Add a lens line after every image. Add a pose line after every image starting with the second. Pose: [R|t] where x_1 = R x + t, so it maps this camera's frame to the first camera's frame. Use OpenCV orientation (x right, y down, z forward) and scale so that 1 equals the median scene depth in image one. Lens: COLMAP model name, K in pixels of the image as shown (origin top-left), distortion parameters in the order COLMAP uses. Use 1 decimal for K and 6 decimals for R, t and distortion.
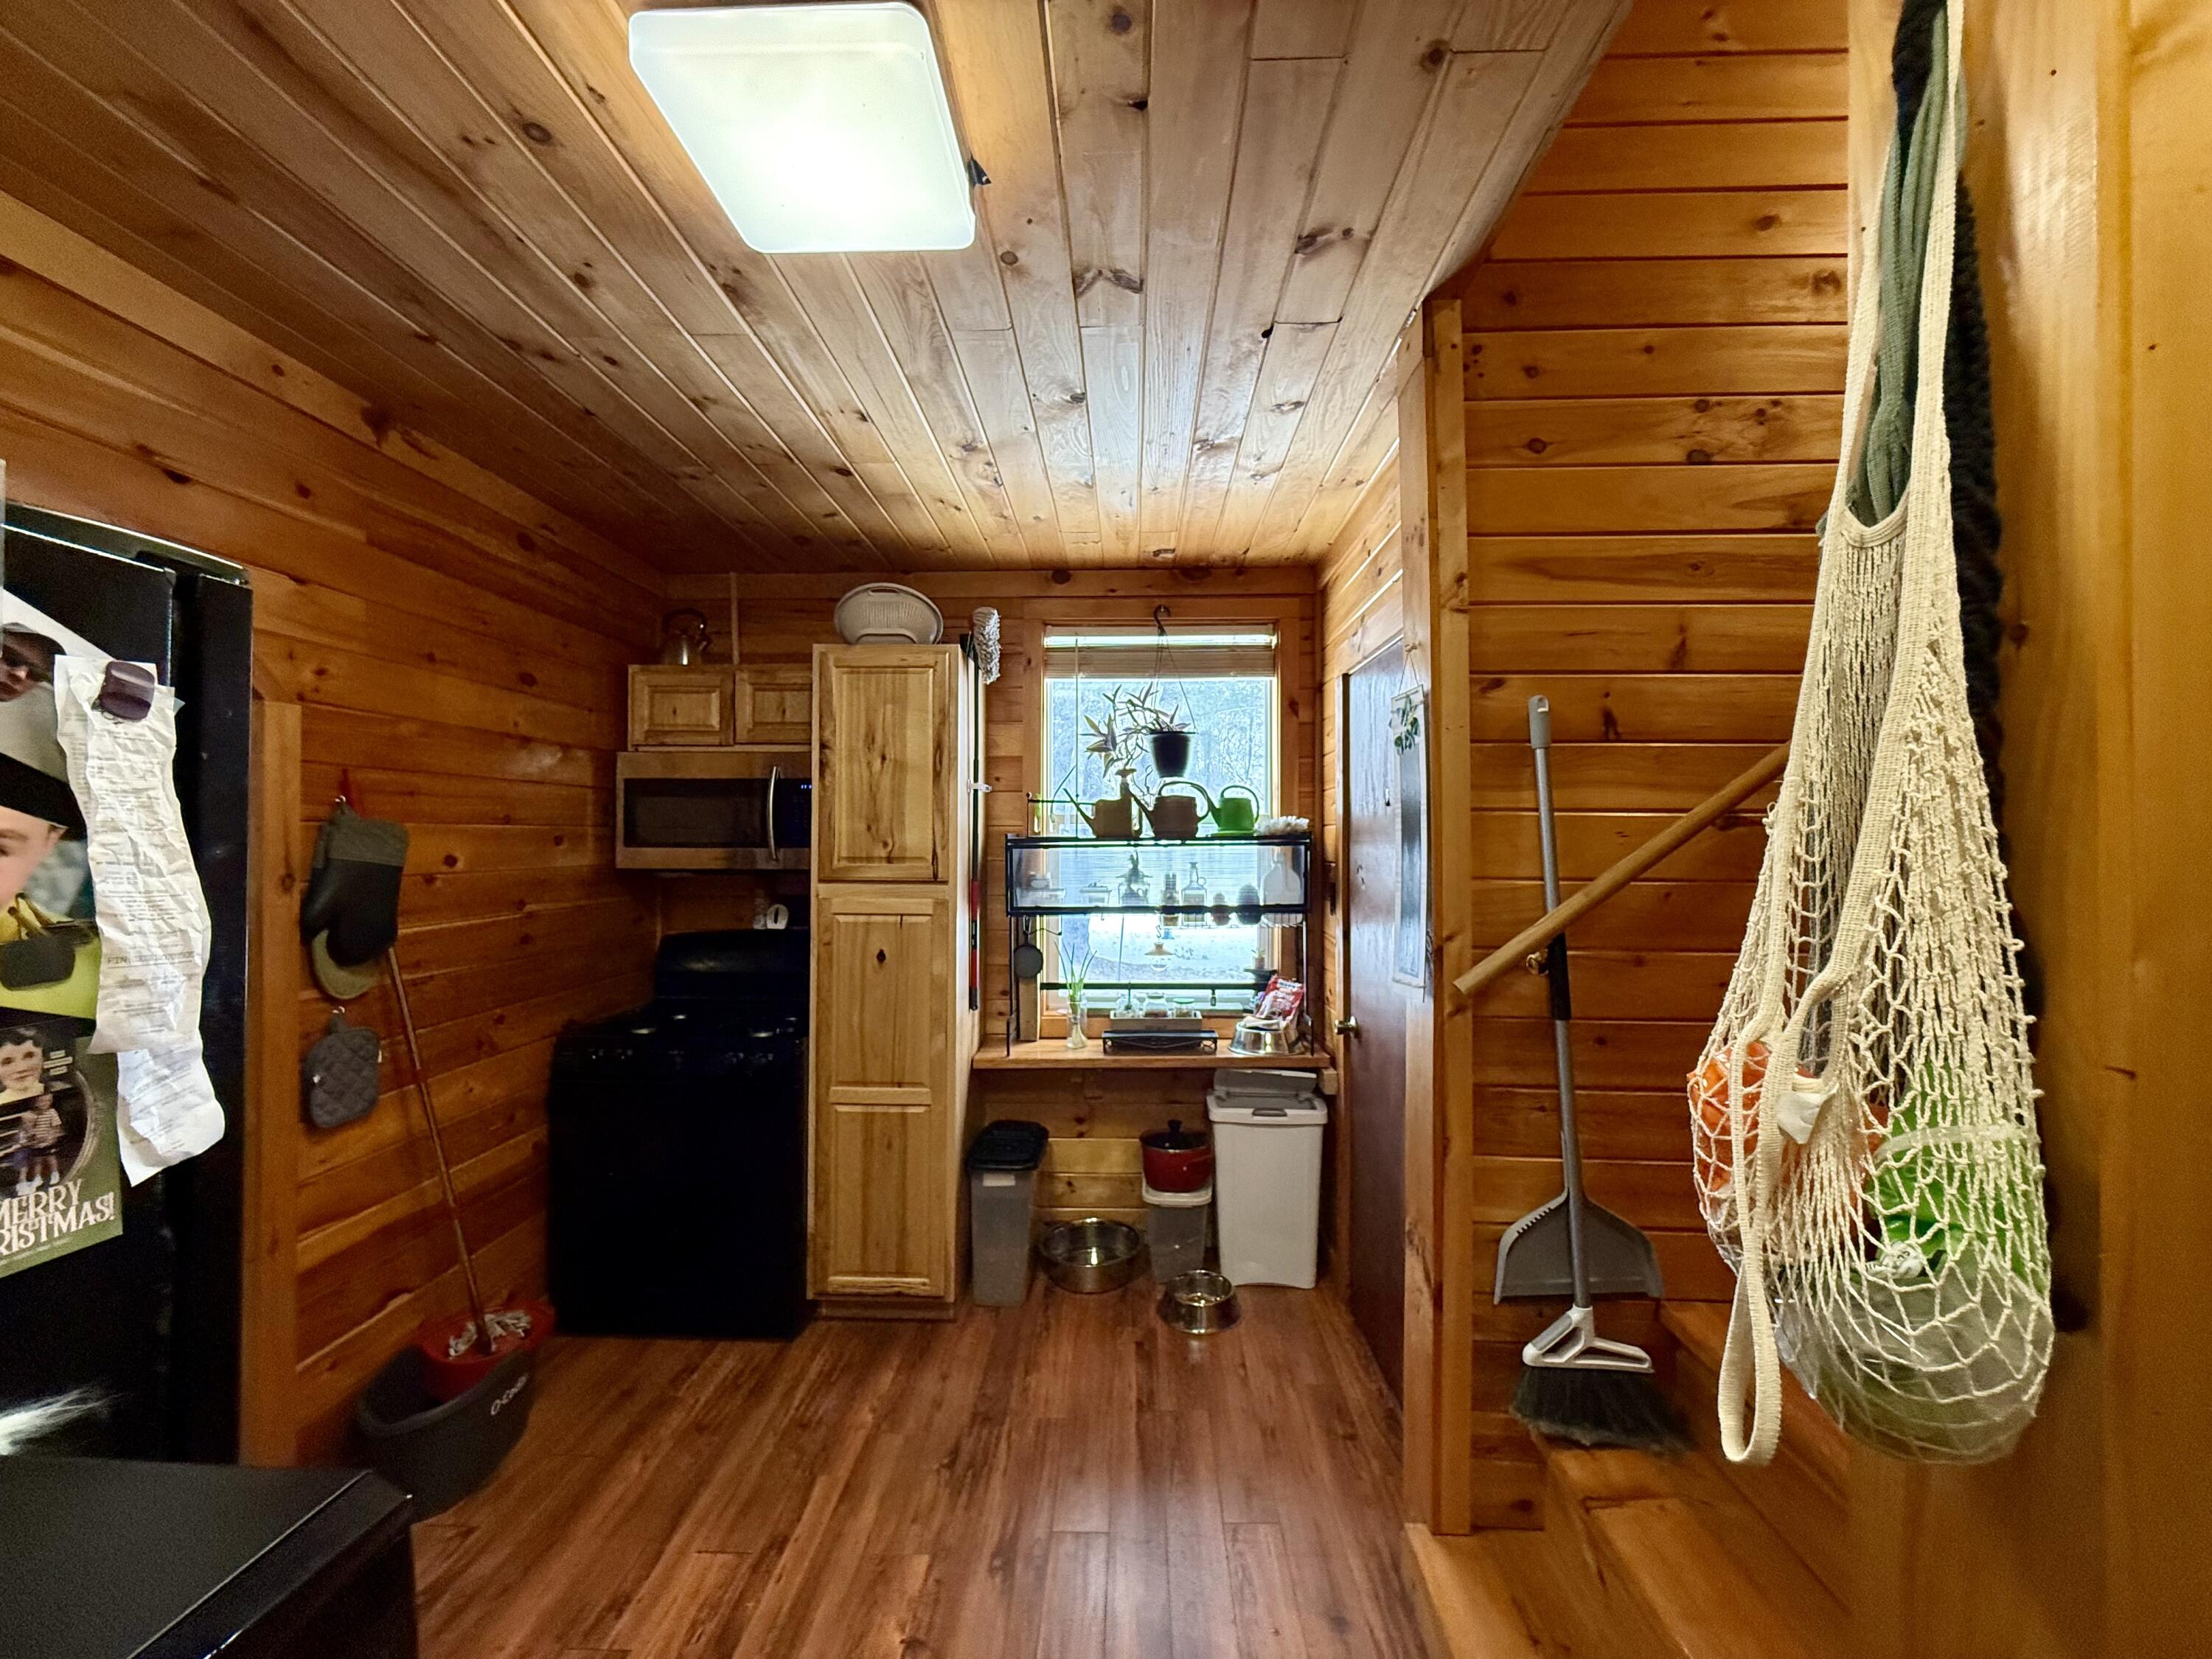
lens RADIAL K [[877.6, 0, 1108.0], [0, 877.6, 831.8], [0, 0, 1]] dist [-0.004267, -0.000814]
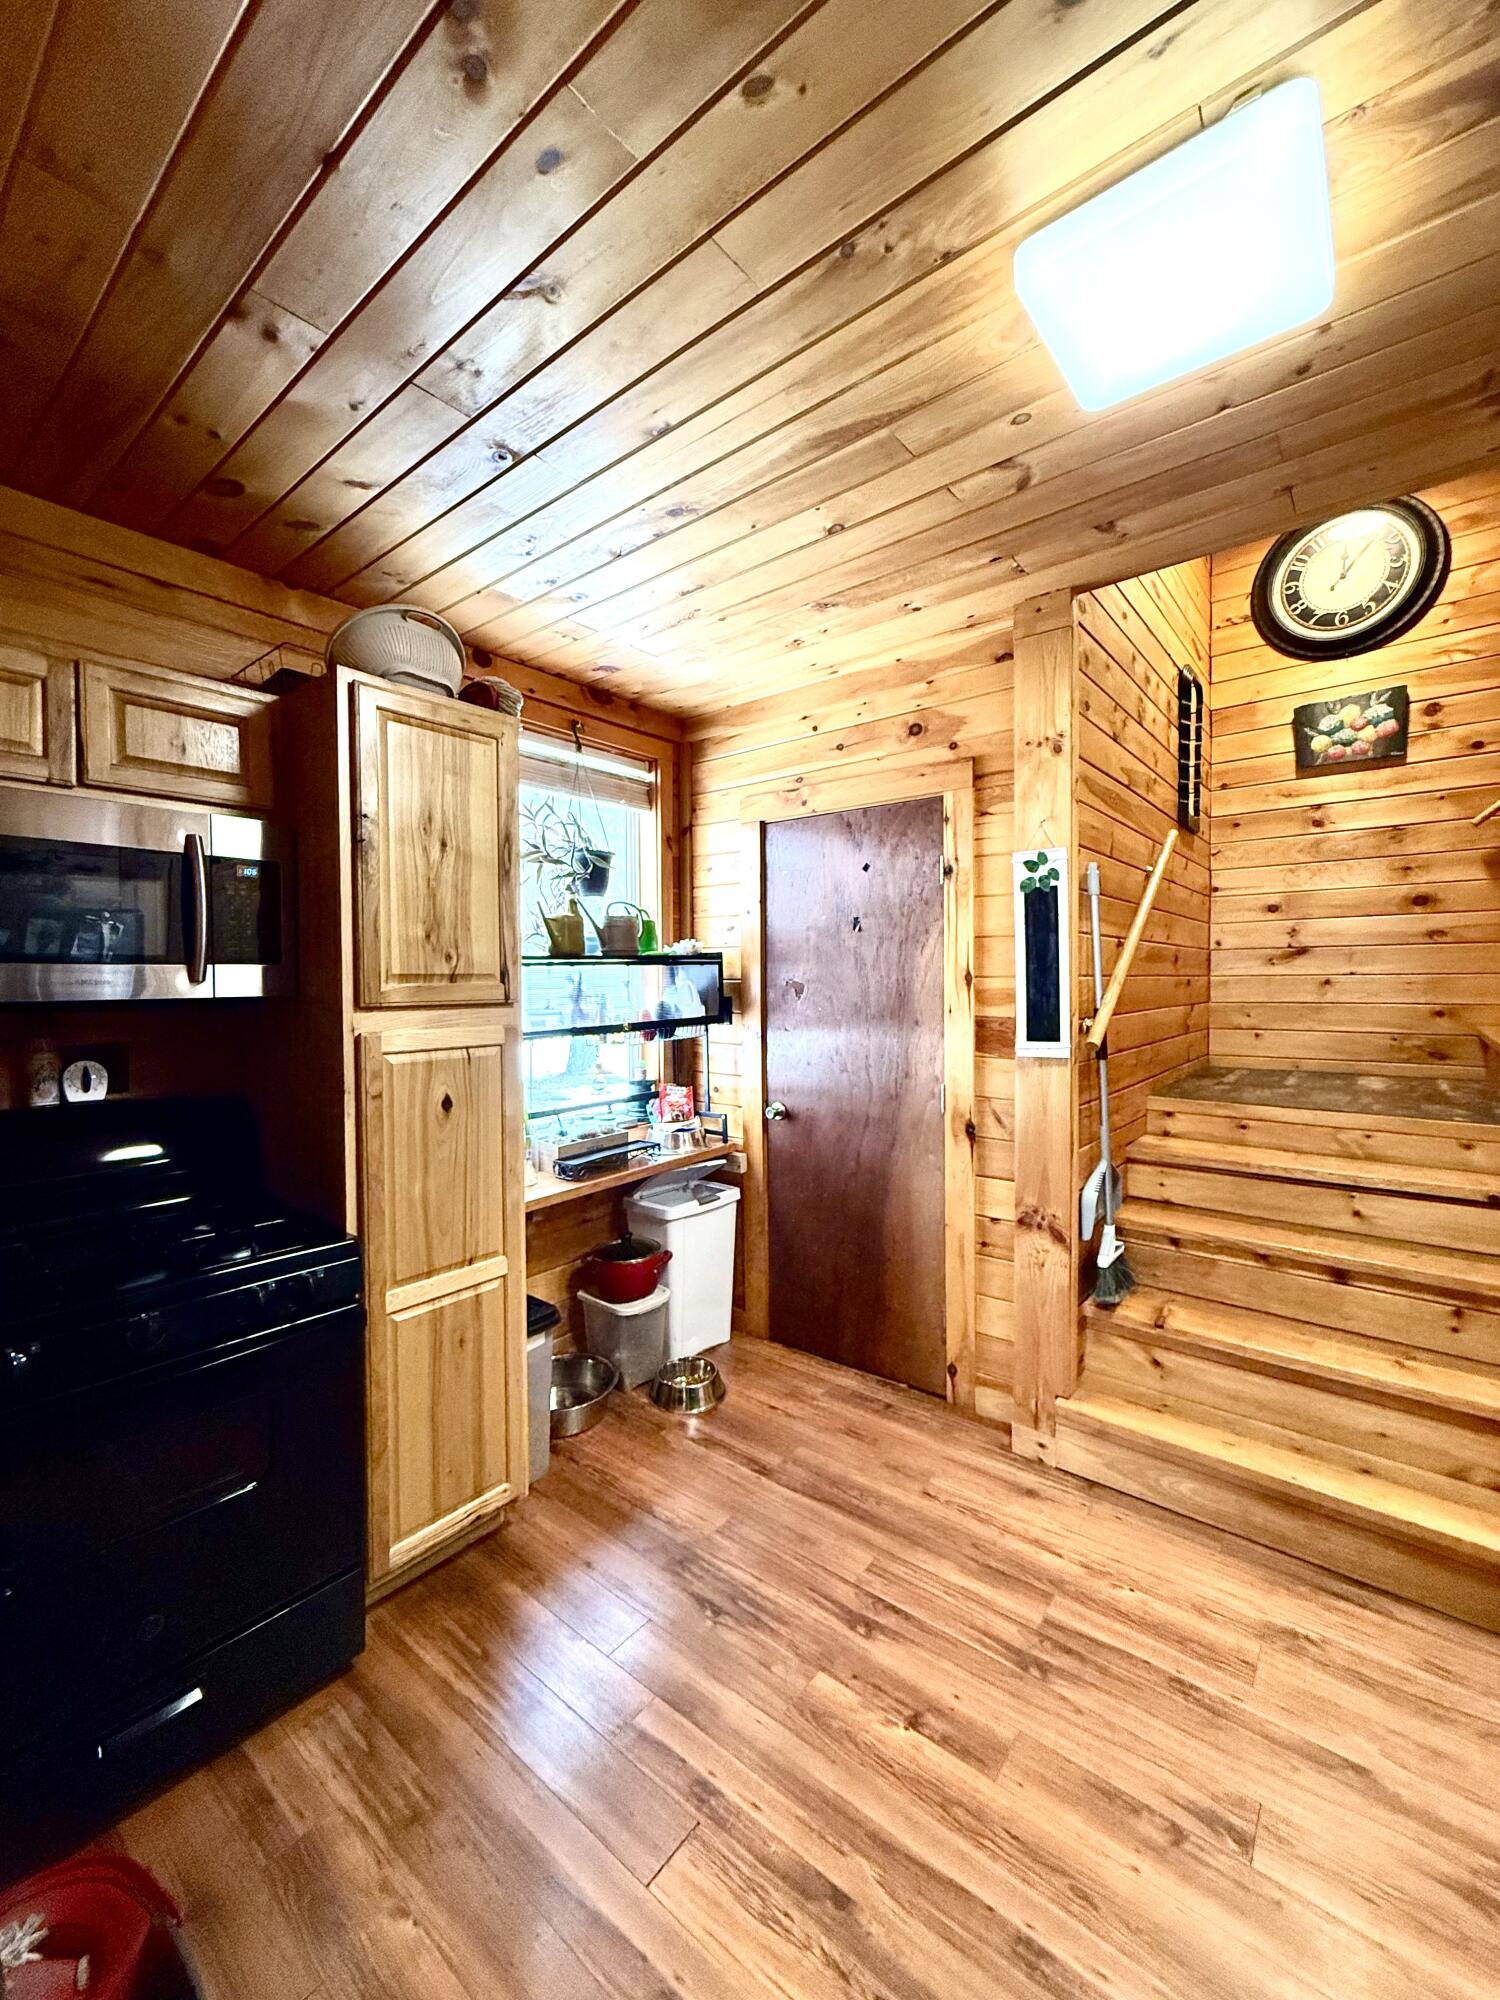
lens RADIAL K [[793.5, 0, 752.2], [0, 793.5, 997.7], [0, 0, 1]] dist [-0.004267, -0.000814]
pose [[0.607036, -0.027722, 0.794191, -0.643870], [0.004935, 0.999504, 0.031116, 0.029023], [-0.794659, -0.014969, 0.606871, 0.366399]]
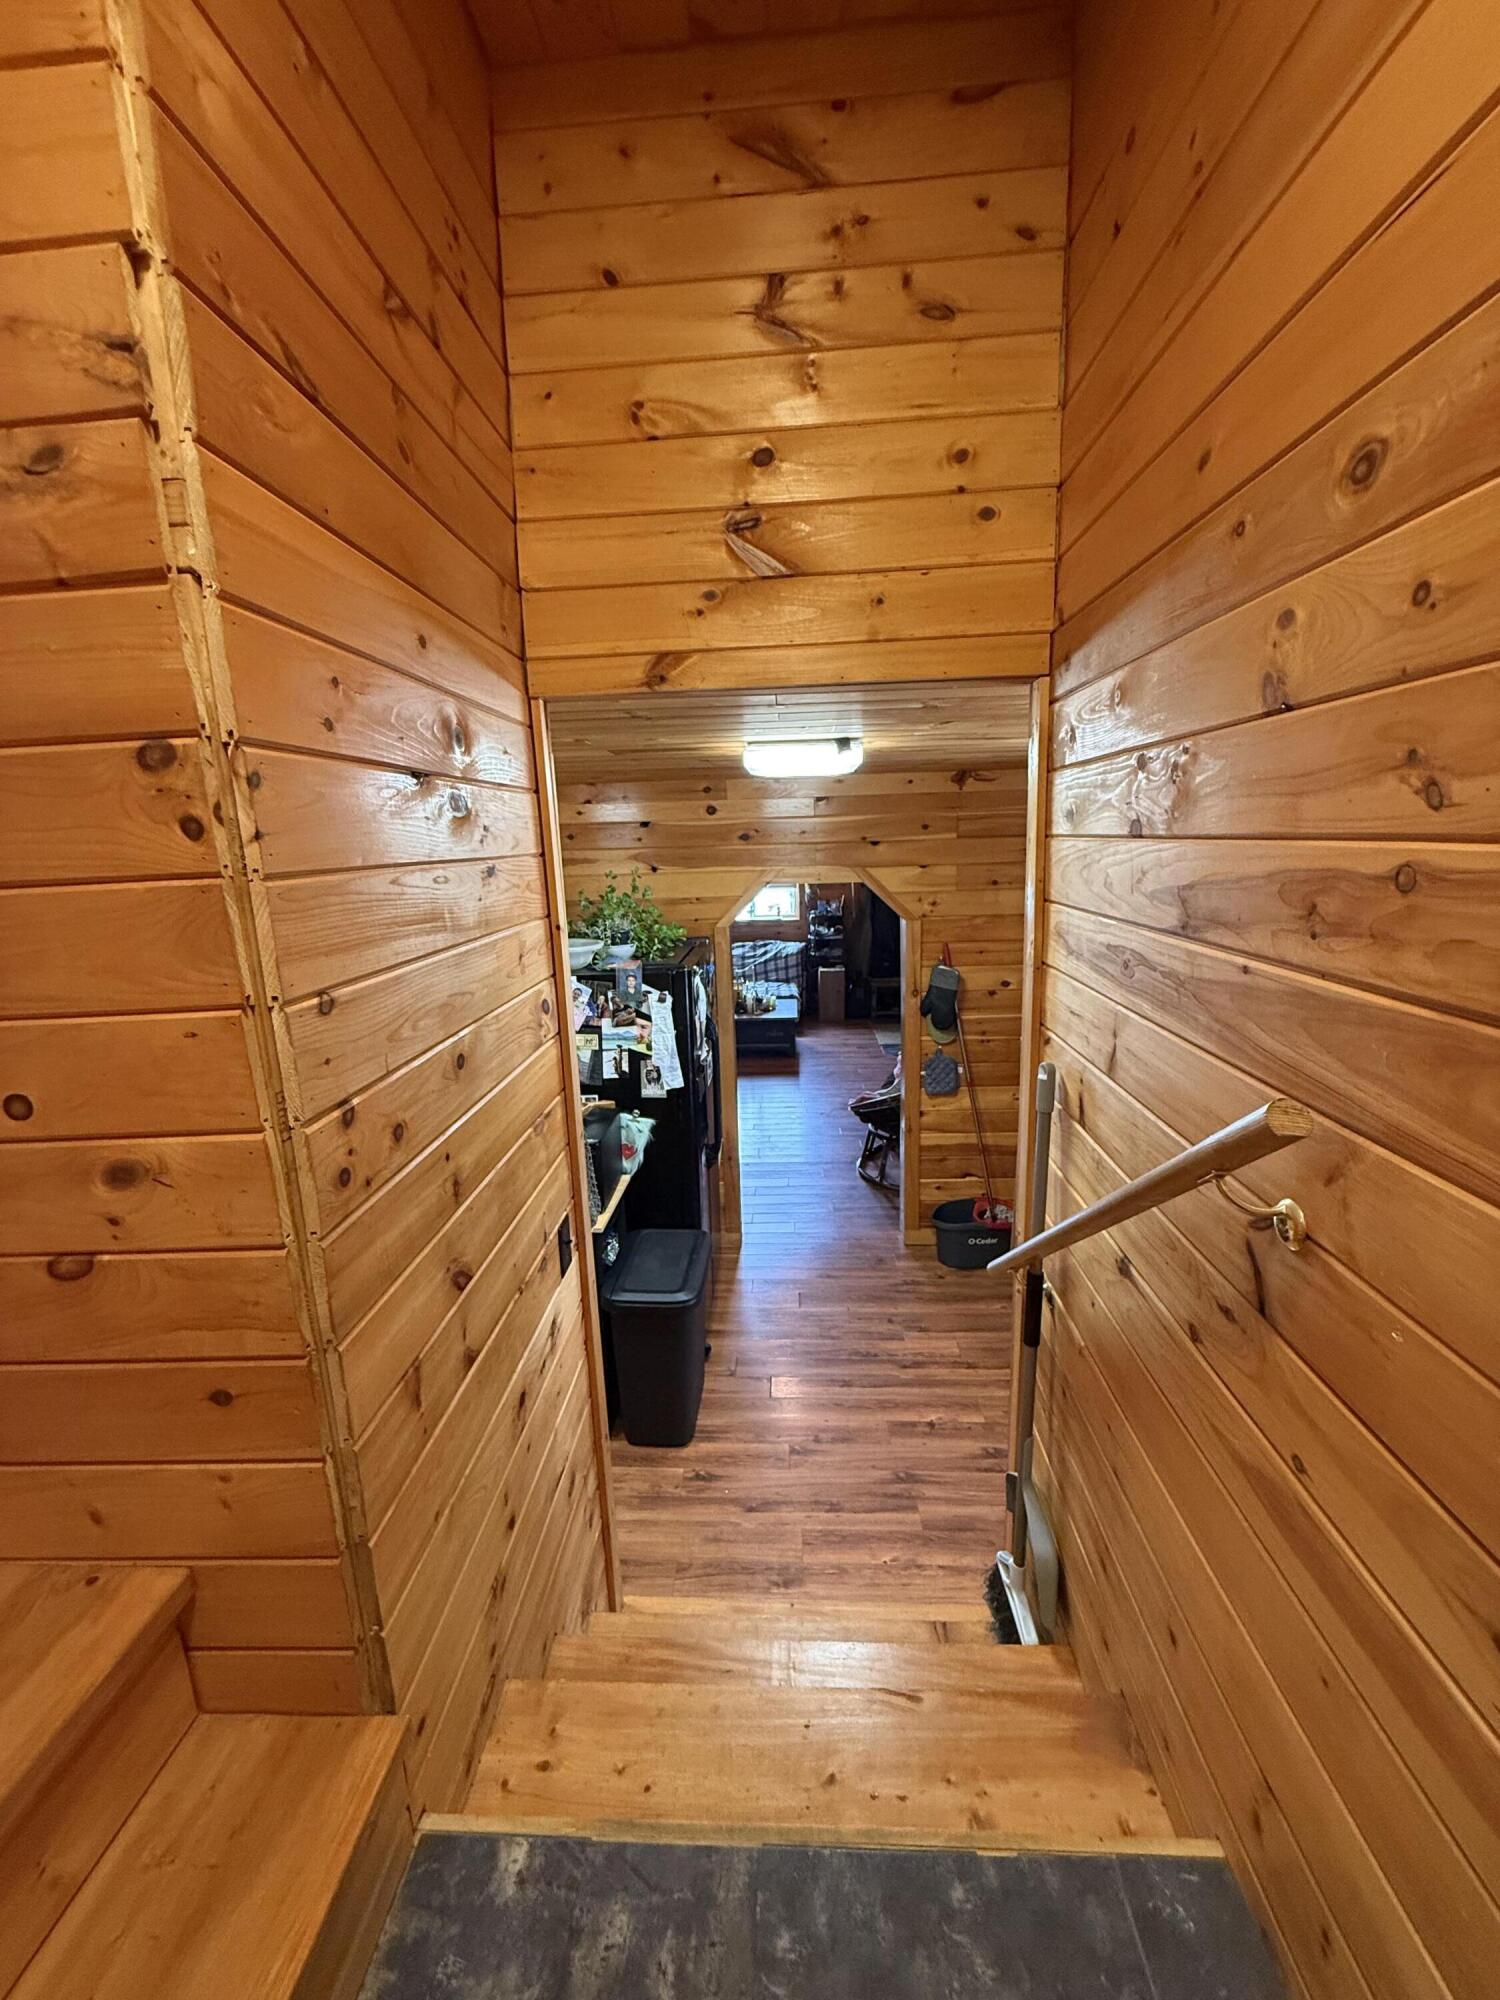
lens RADIAL K [[793.5, 0, 757.4], [0, 793.5, 991.5], [0, 0, 1]] dist [-0.004267, -0.000814]
pose [[-0.011669, 0.189665, -0.981780, 0.861106], [0.036804, 0.981263, 0.189127, -0.263135], [0.999254, -0.033926, -0.018431, 0.404728]]
